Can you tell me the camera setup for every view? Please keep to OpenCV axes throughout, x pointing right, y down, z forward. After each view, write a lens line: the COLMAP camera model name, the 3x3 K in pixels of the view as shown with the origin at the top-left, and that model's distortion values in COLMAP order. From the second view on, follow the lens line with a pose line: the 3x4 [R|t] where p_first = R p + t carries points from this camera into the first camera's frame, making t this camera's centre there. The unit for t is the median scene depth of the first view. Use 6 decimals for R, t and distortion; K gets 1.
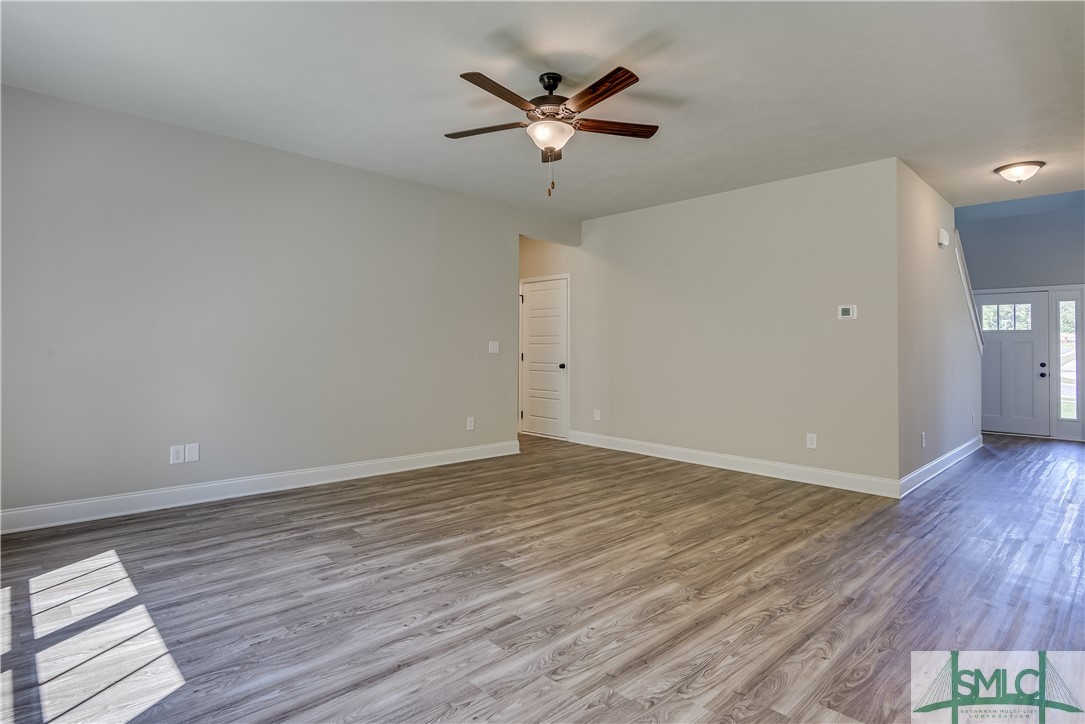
lens RADIAL K [[545.8, 0, 536.3], [0, 545.8, 343.9], [0, 0, 1]] dist [-0.014436, -0.000970]
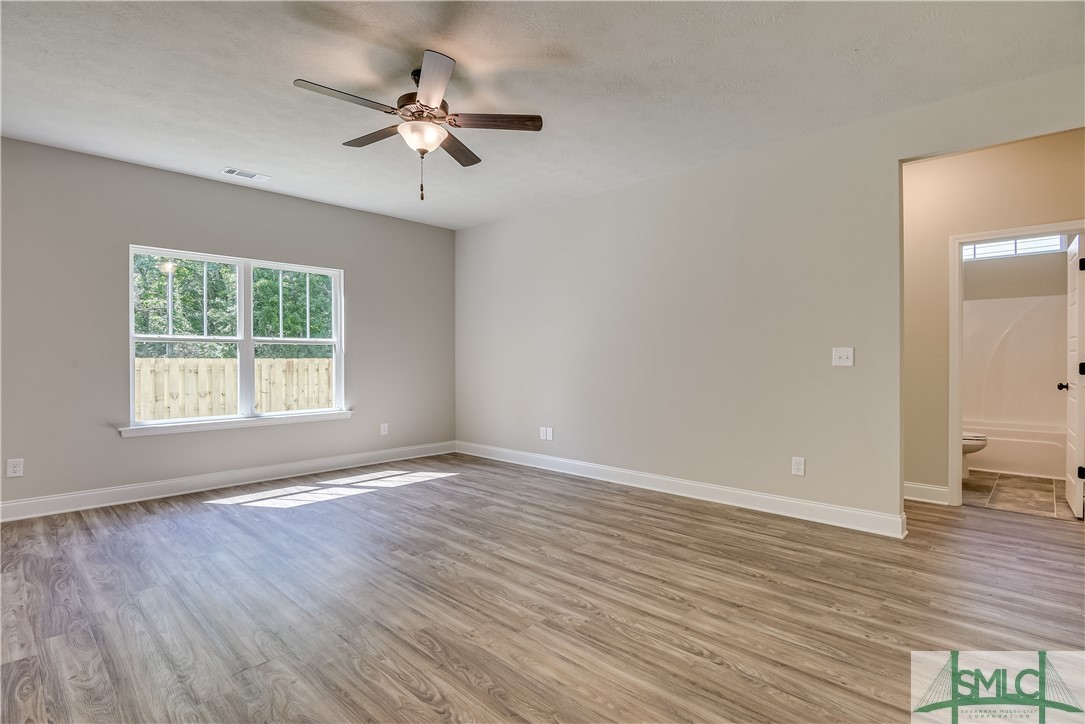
lens RADIAL K [[545.8, 0, 554.9], [0, 545.8, 358.6], [0, 0, 1]] dist [-0.014436, -0.000970]
pose [[0.071670, -0.009755, -0.997381, 0.965977], [0.011071, 0.999898, -0.008984, 0.021172], [0.997367, -0.010399, 0.071771, 1.116800]]
